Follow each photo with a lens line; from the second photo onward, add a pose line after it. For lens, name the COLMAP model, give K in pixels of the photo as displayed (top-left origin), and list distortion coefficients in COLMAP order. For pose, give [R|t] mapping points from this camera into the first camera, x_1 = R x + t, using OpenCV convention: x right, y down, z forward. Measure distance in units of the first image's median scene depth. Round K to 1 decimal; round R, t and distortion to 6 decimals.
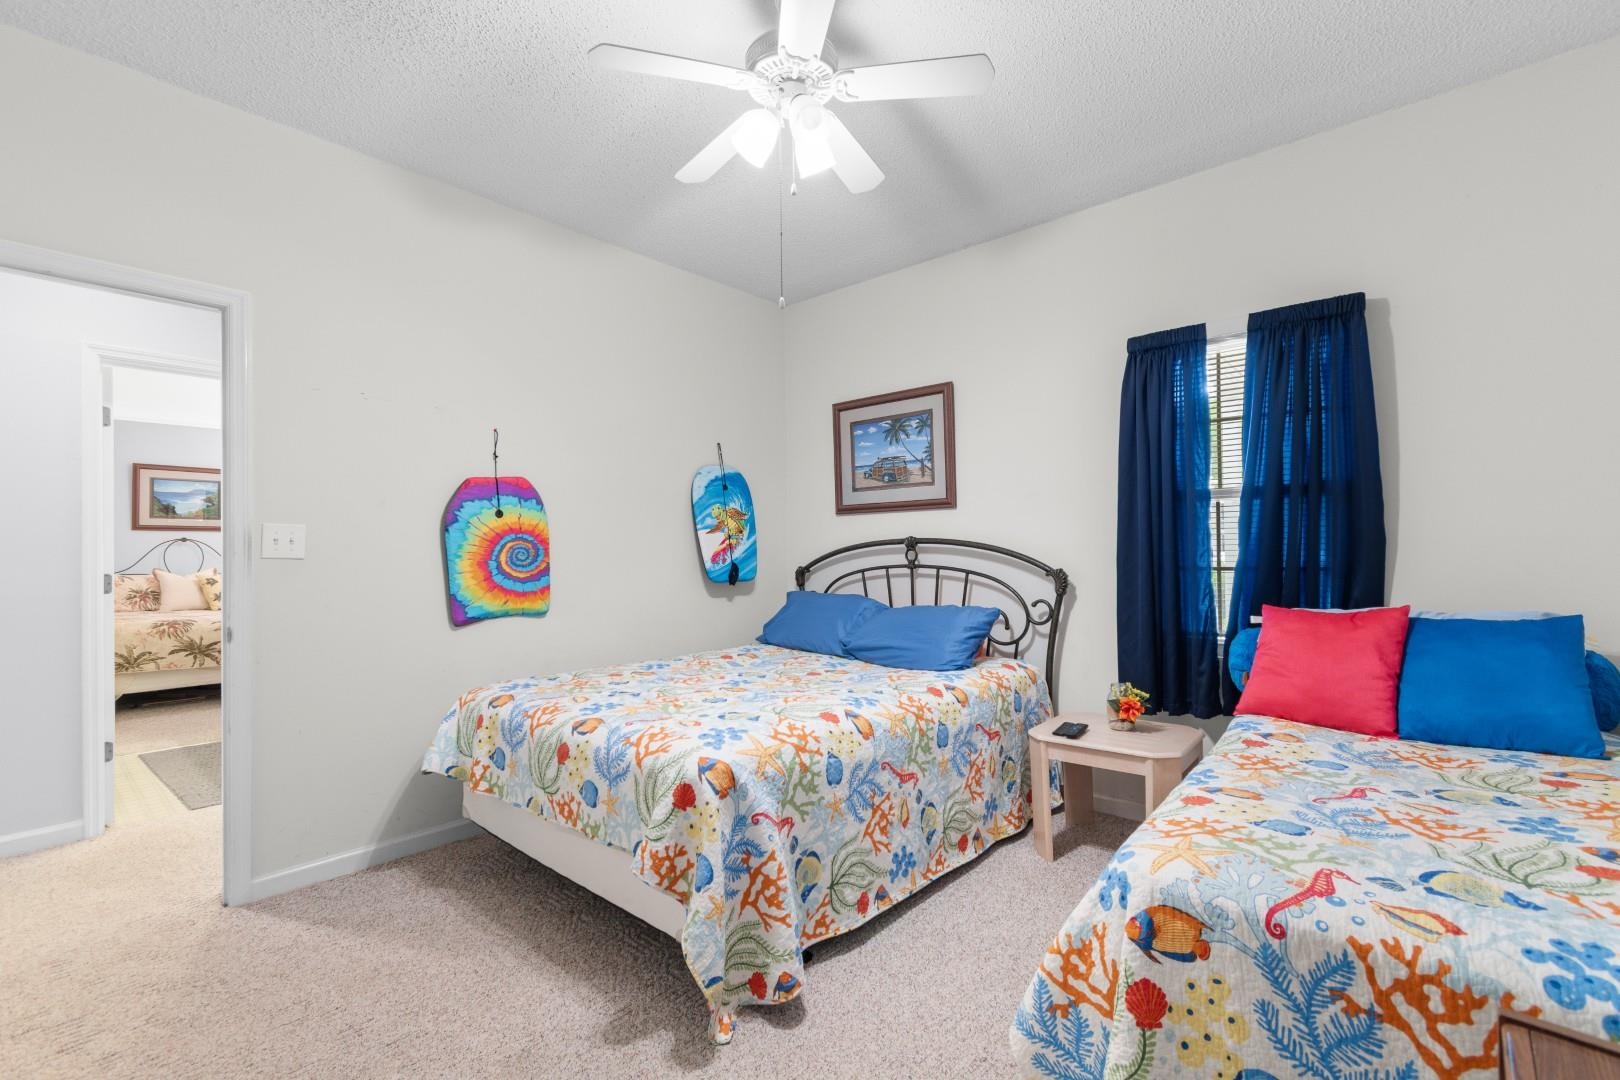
lens RADIAL K [[719.7, 0, 813.9], [0, 719.7, 545.3], [0, 0, 1]] dist [0.014264, -0.000189]
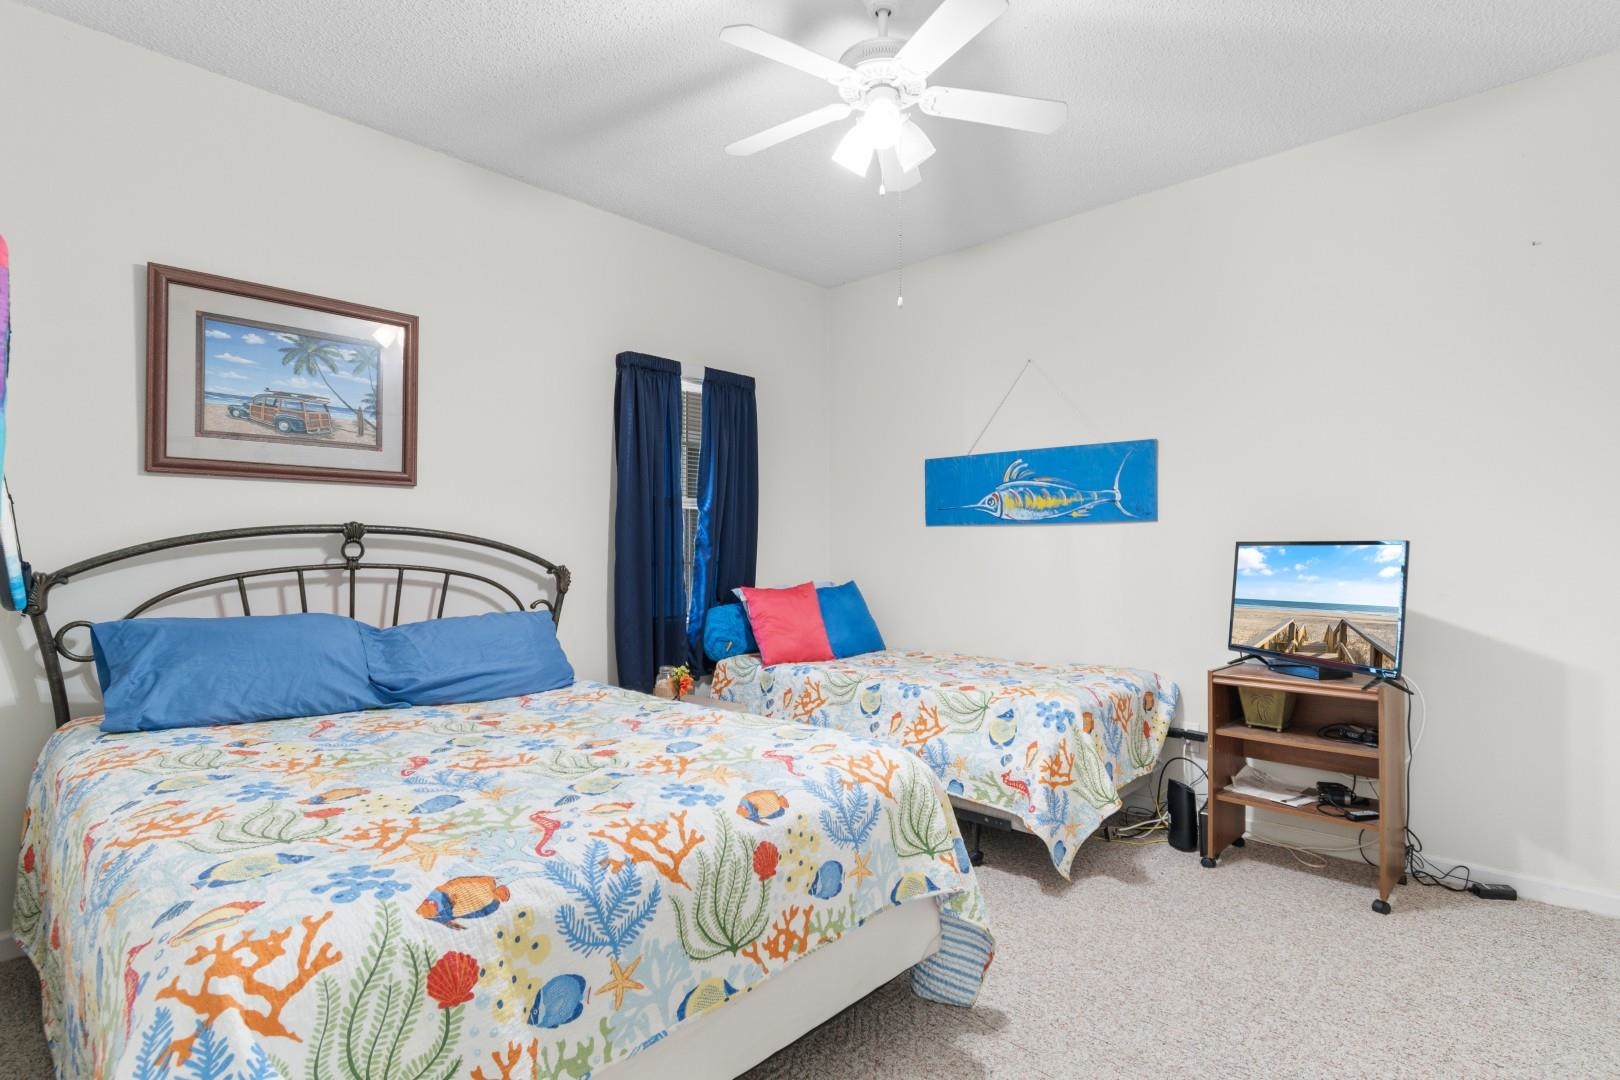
lens RADIAL K [[852.6, 0, 812.1], [0, 852.6, 539.4], [0, 0, 1]] dist [-0.018691, -0.000502]
pose [[-0.009918, 0.003390, 0.999945, -0.665460], [-0.032597, 0.999462, -0.003711, -0.007351], [-0.999419, -0.032632, -0.009802, 0.576099]]
